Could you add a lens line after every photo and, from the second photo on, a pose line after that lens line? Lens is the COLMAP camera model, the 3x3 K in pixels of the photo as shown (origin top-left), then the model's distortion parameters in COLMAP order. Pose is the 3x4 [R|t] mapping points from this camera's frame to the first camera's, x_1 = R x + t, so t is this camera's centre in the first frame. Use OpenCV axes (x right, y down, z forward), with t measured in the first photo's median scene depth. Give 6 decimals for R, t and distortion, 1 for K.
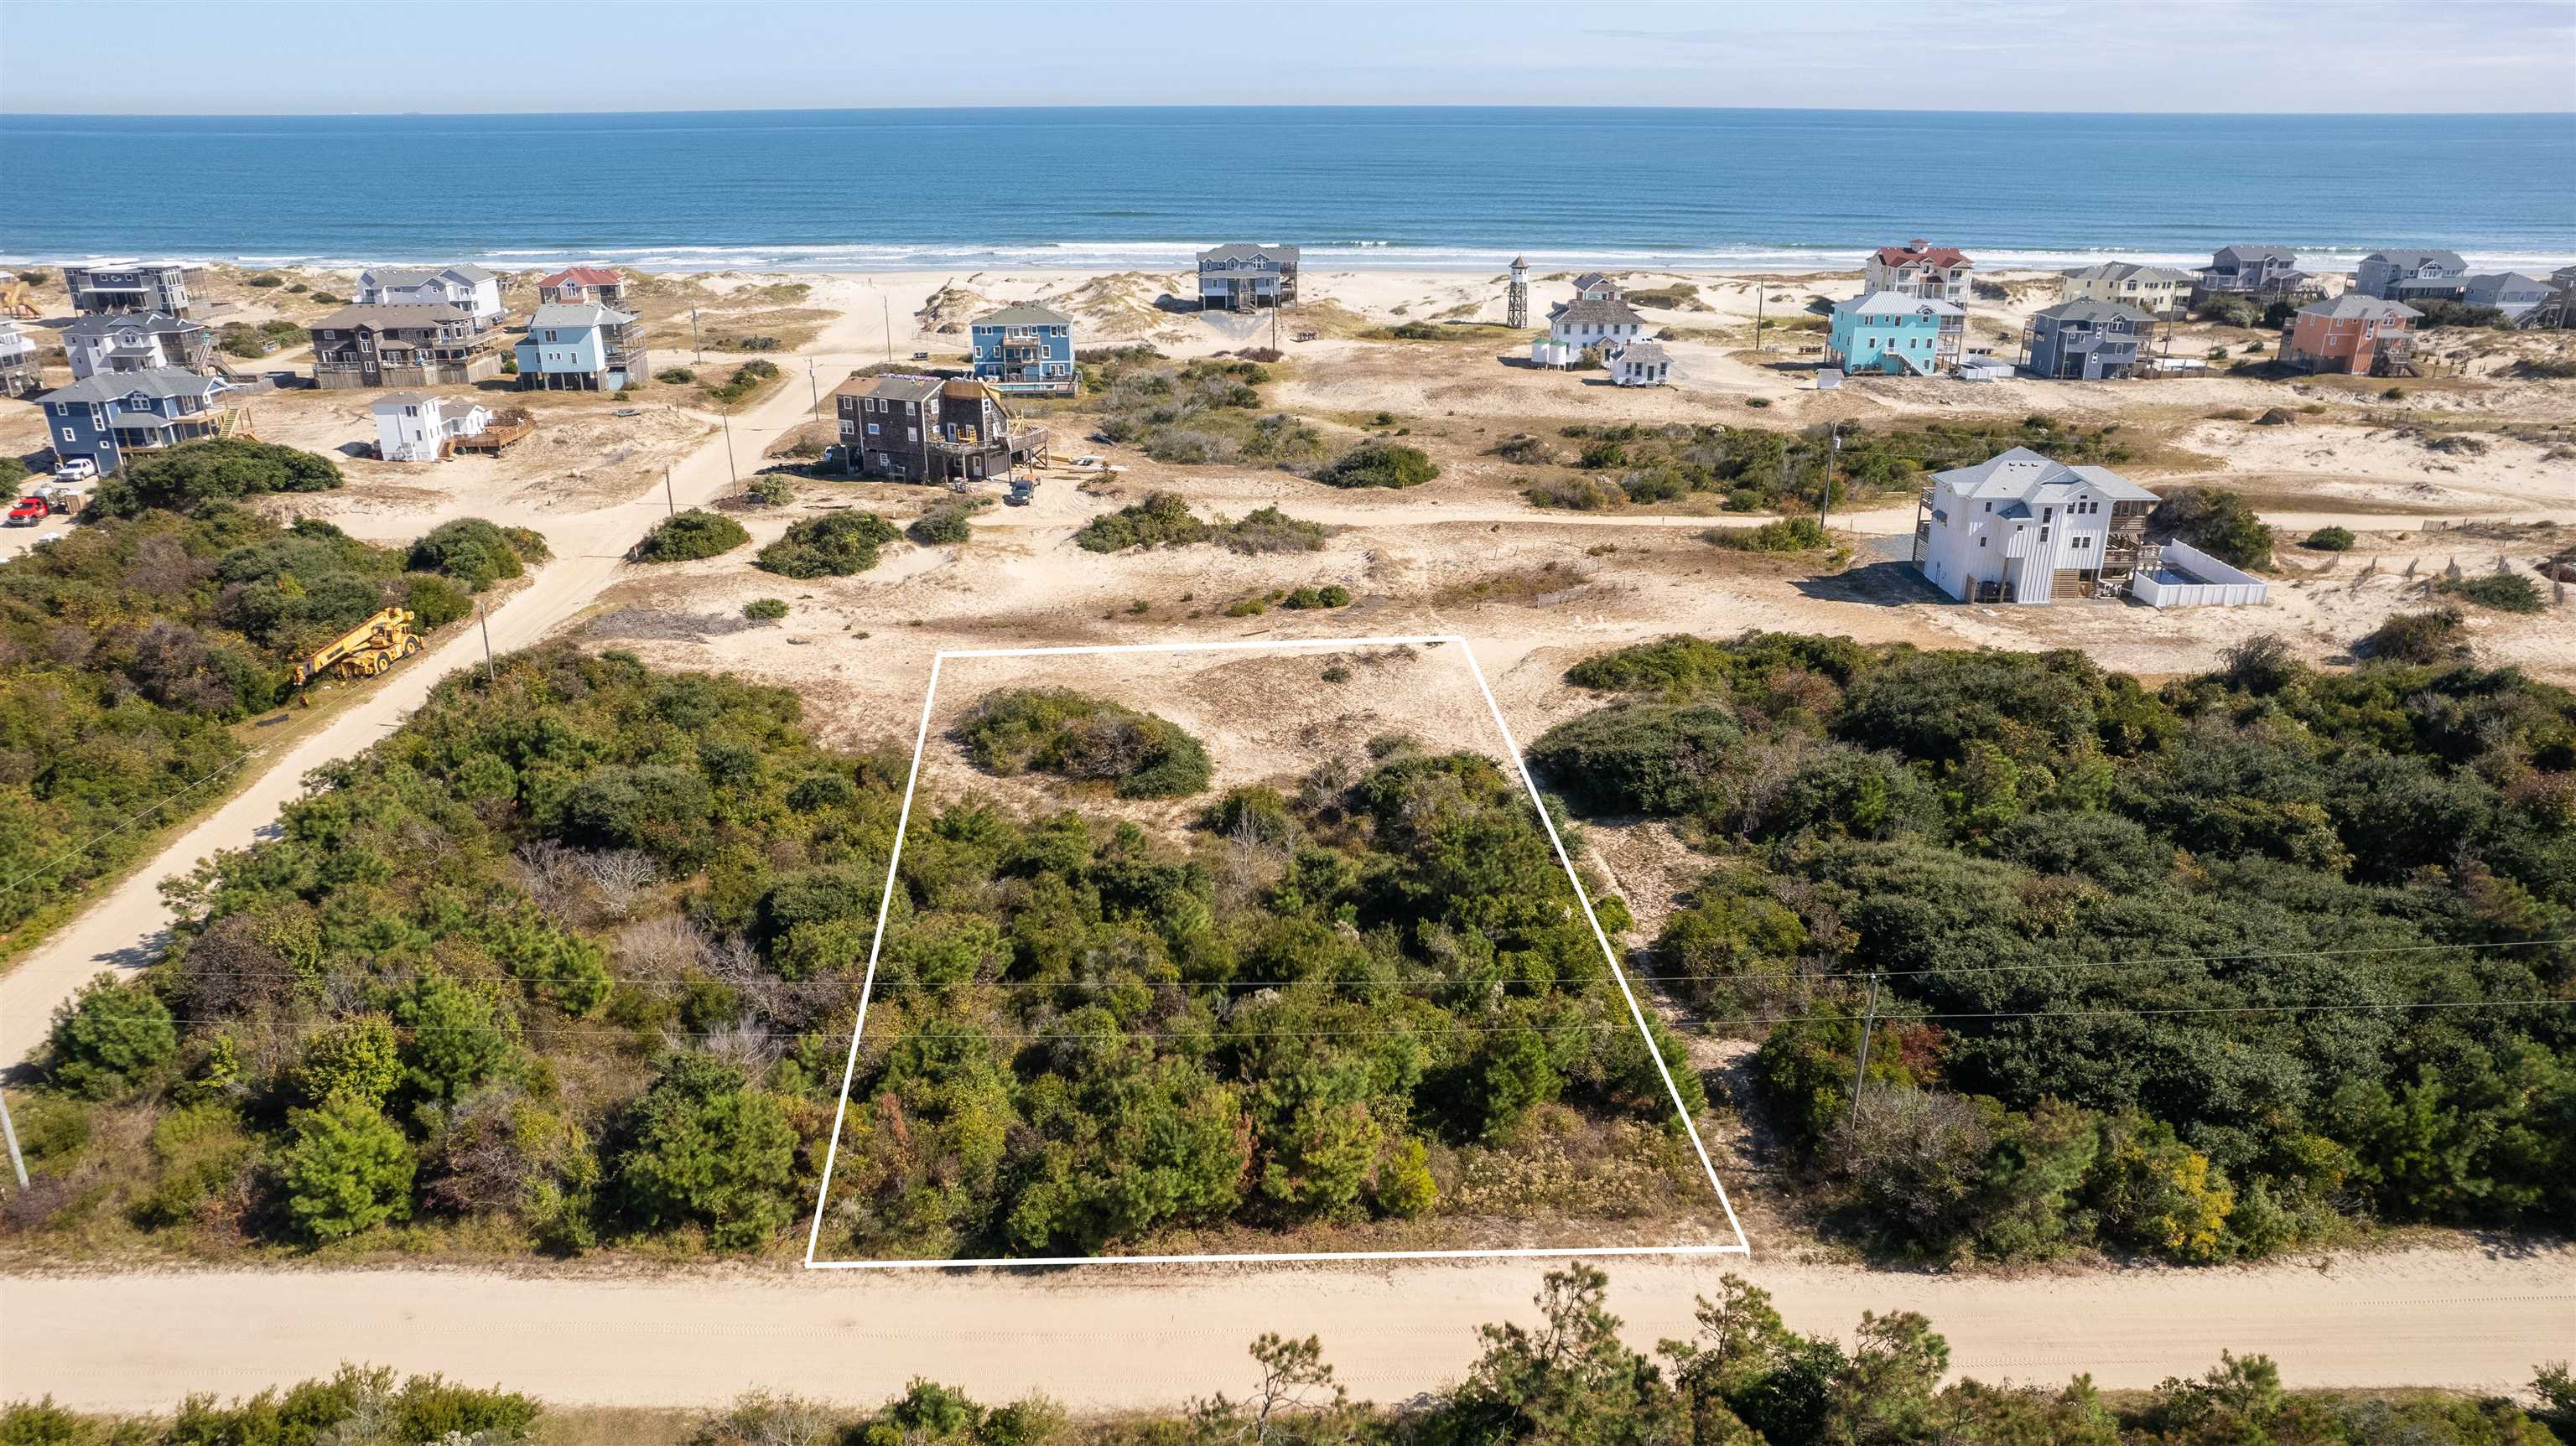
lens RADIAL K [[1672.7, 0, 1283.6], [0, 1672.7, 727.1], [0, 0, 1]] dist [-0.081115, 0.074592]
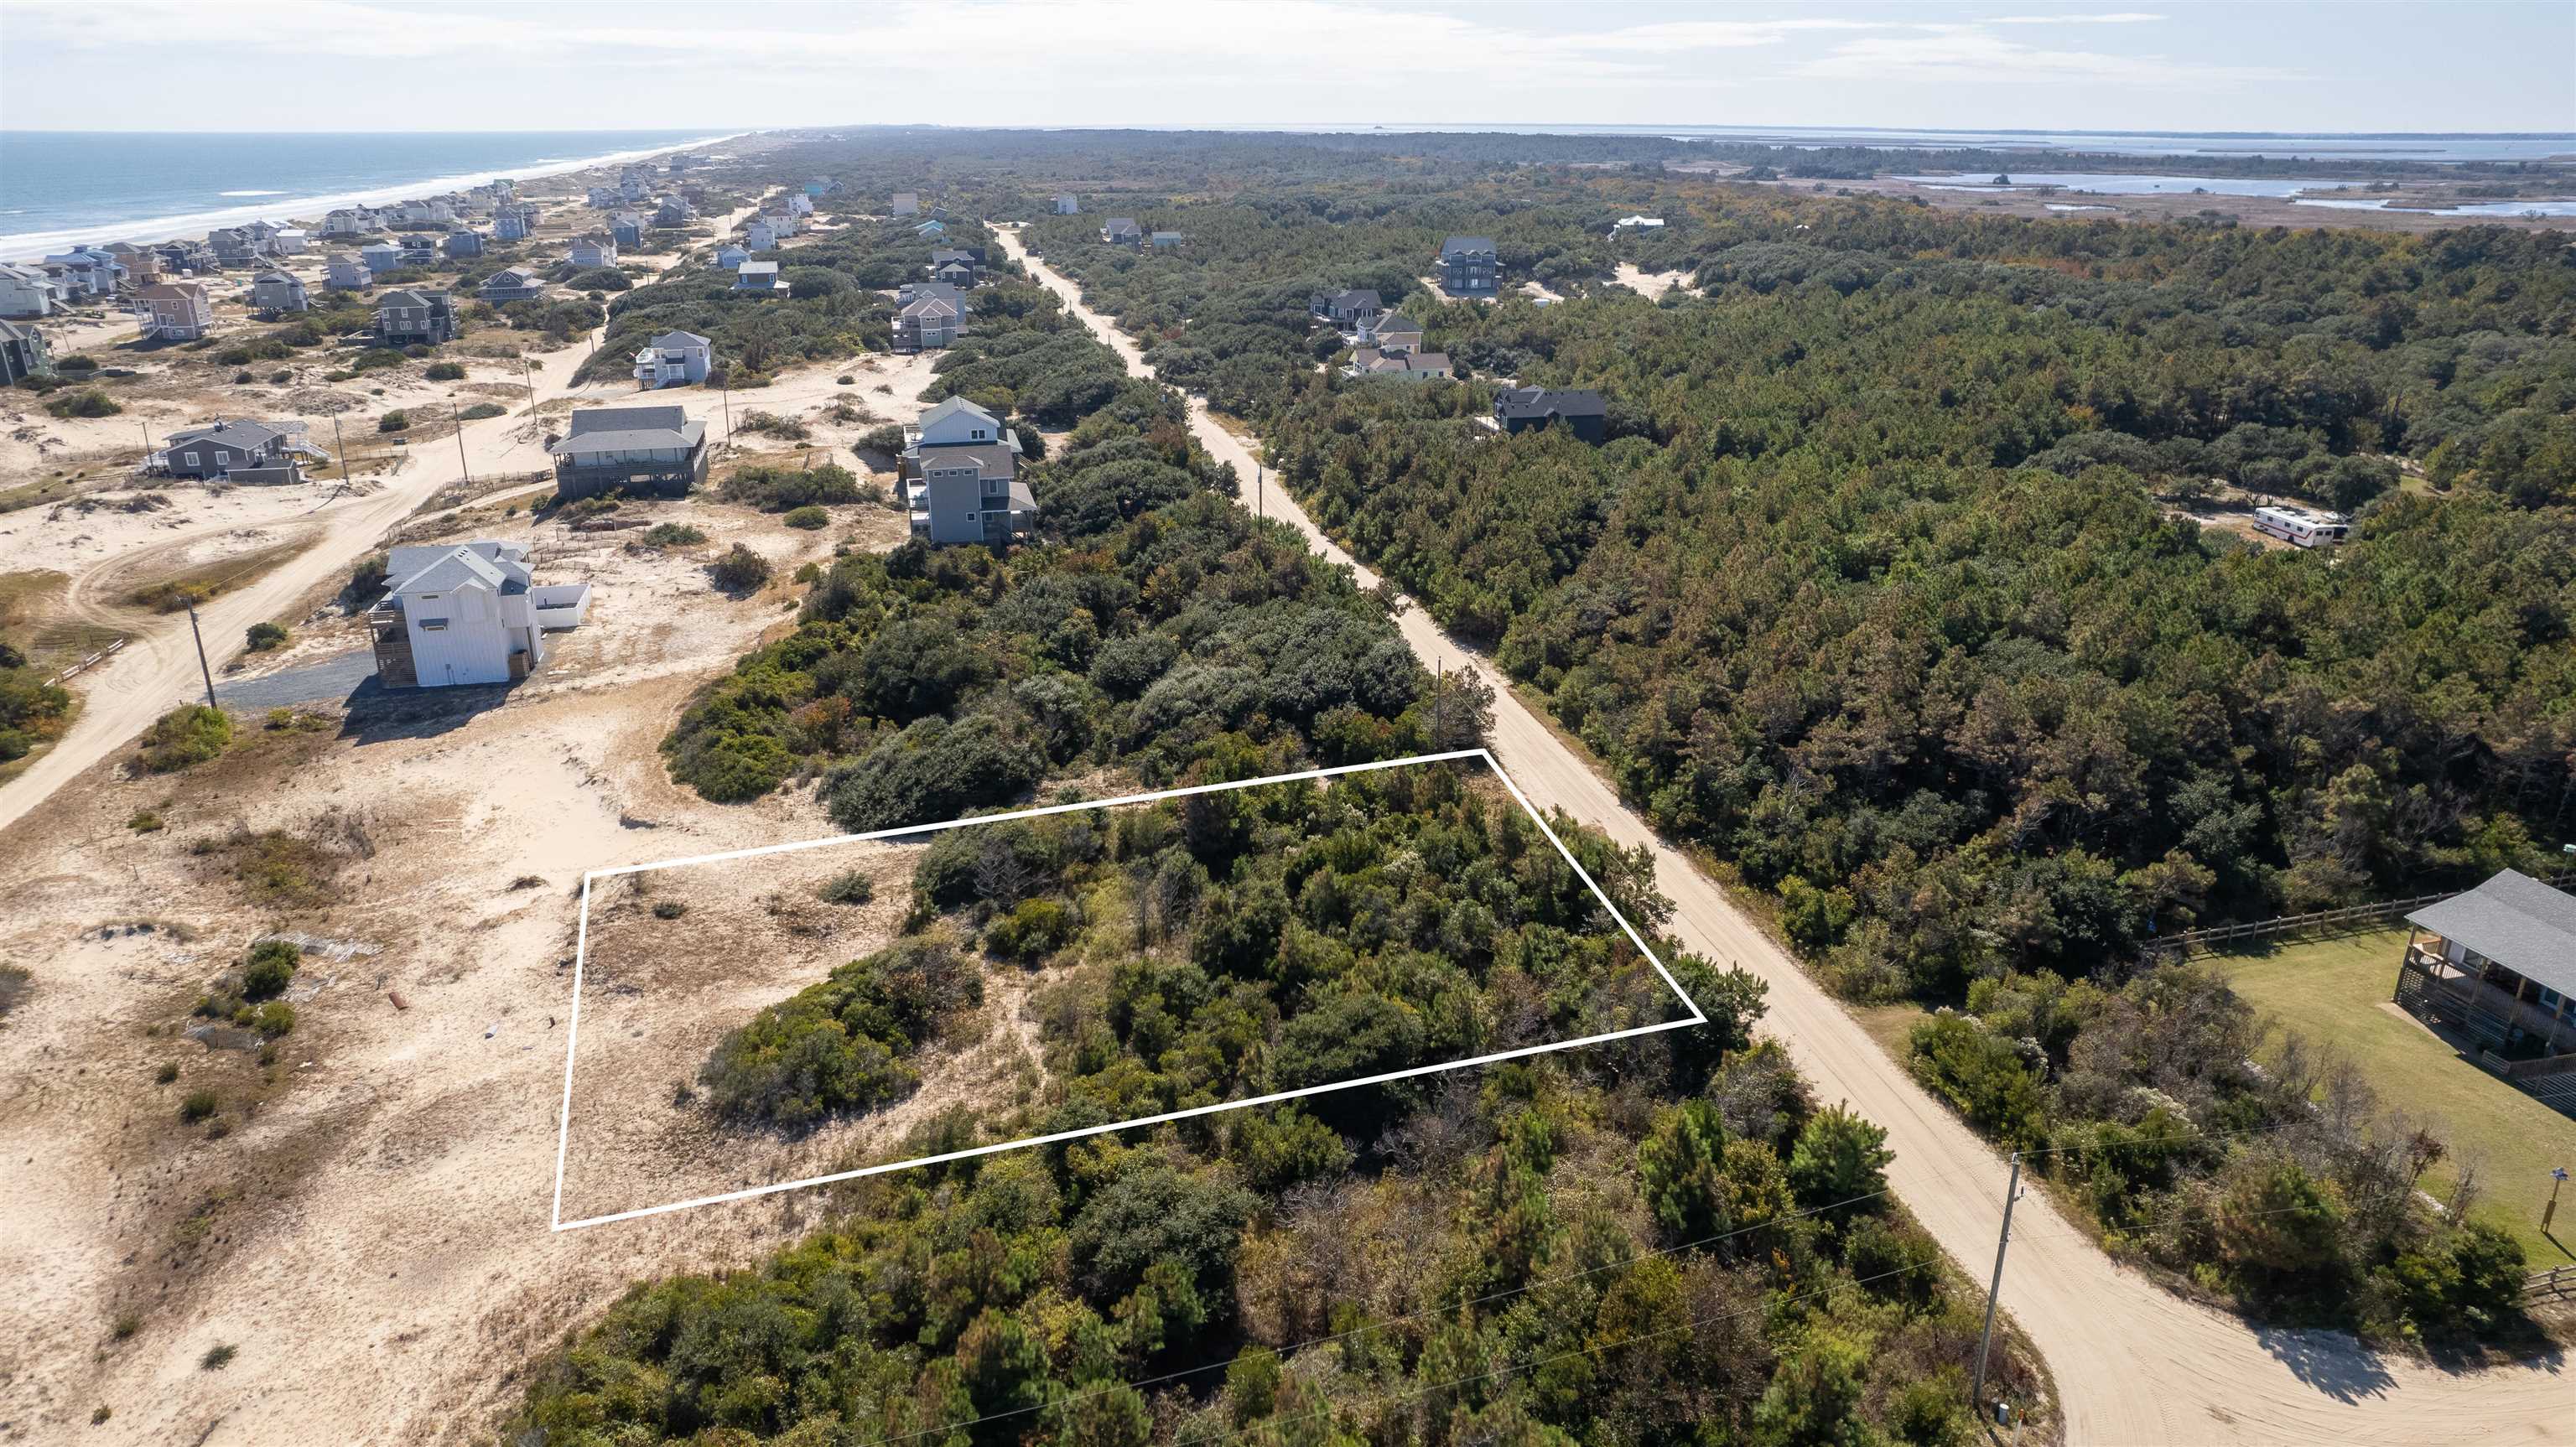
lens RADIAL K [[1672.8, 0, 1283.6], [0, 1672.8, 727.6], [0, 0, 1]] dist [-0.081115, 0.074592]
pose [[-0.207474, -0.337323, 0.918242, -0.715269], [0.344950, 0.853144, 0.391350, -0.304371], [-0.915404, 0.397943, -0.060646, 0.624186]]
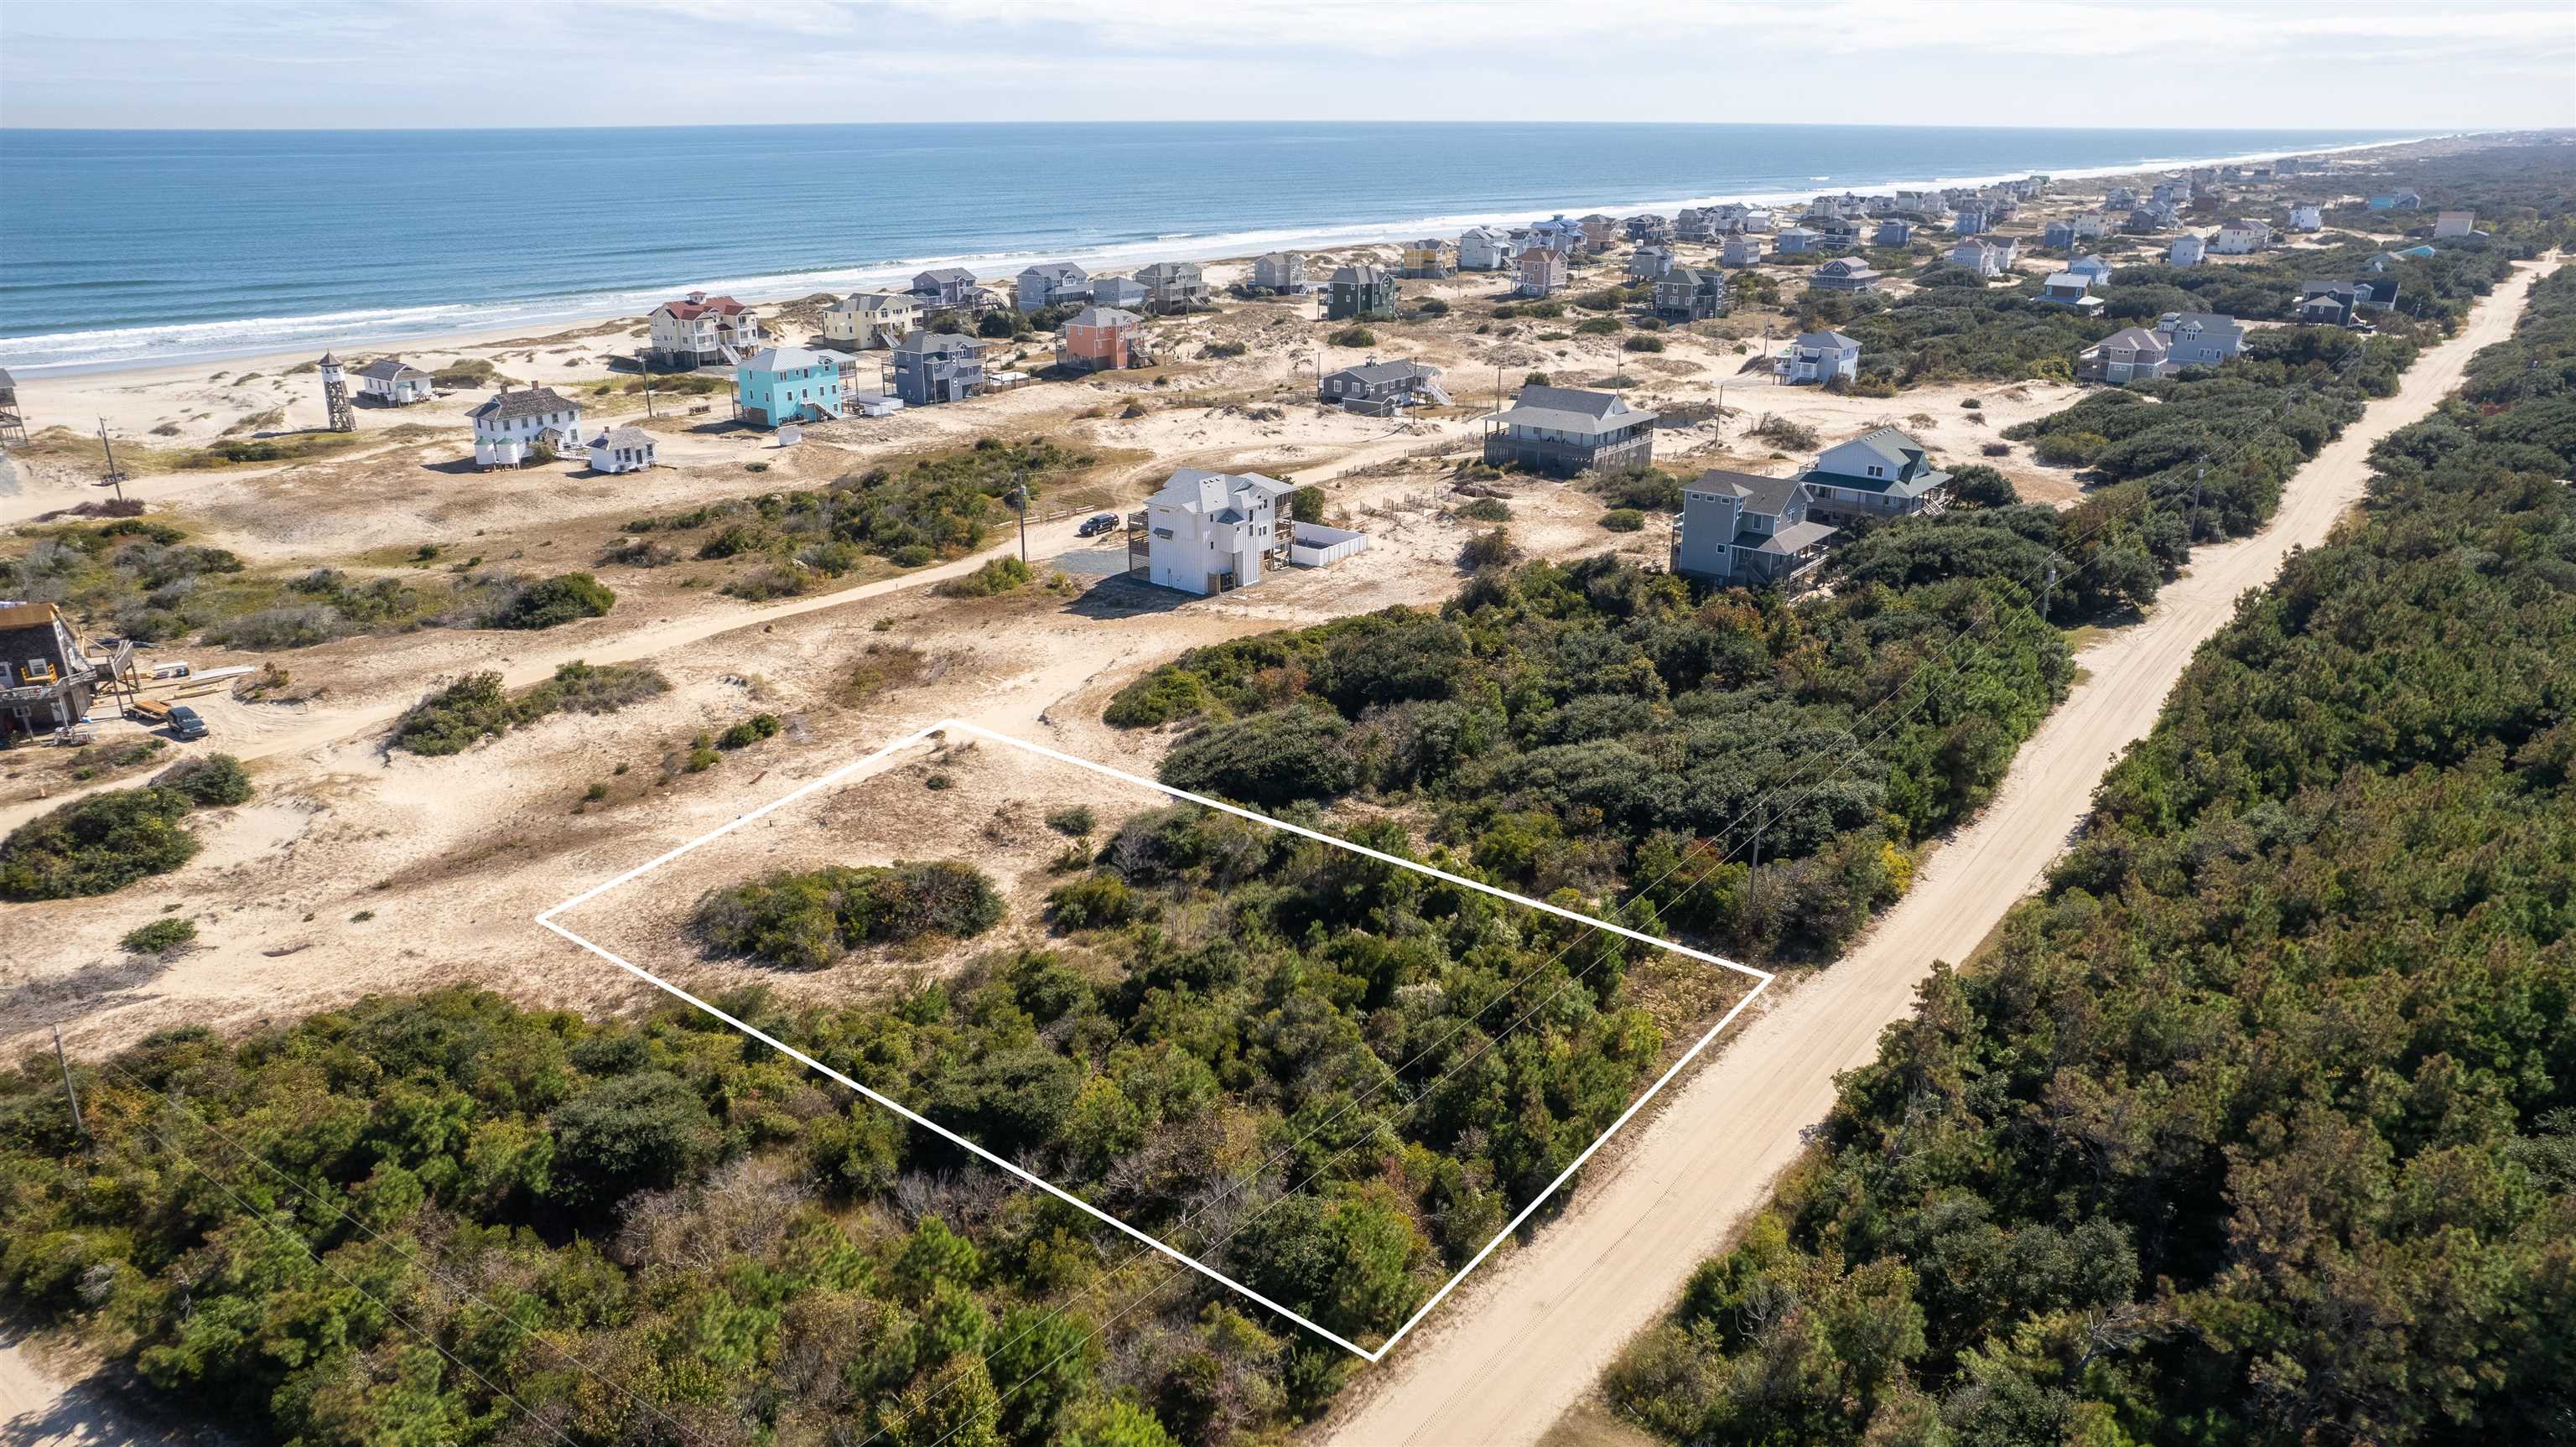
lens RADIAL K [[1672.8, 0, 1283.6], [0, 1672.8, 727.6], [0, 0, 1]] dist [-0.081115, 0.074592]
pose [[0.637882, -0.267262, 0.722272, -0.511499], [0.272710, 0.955472, 0.112707, -0.108742], [-0.720233, 0.125077, 0.682364, 0.100242]]
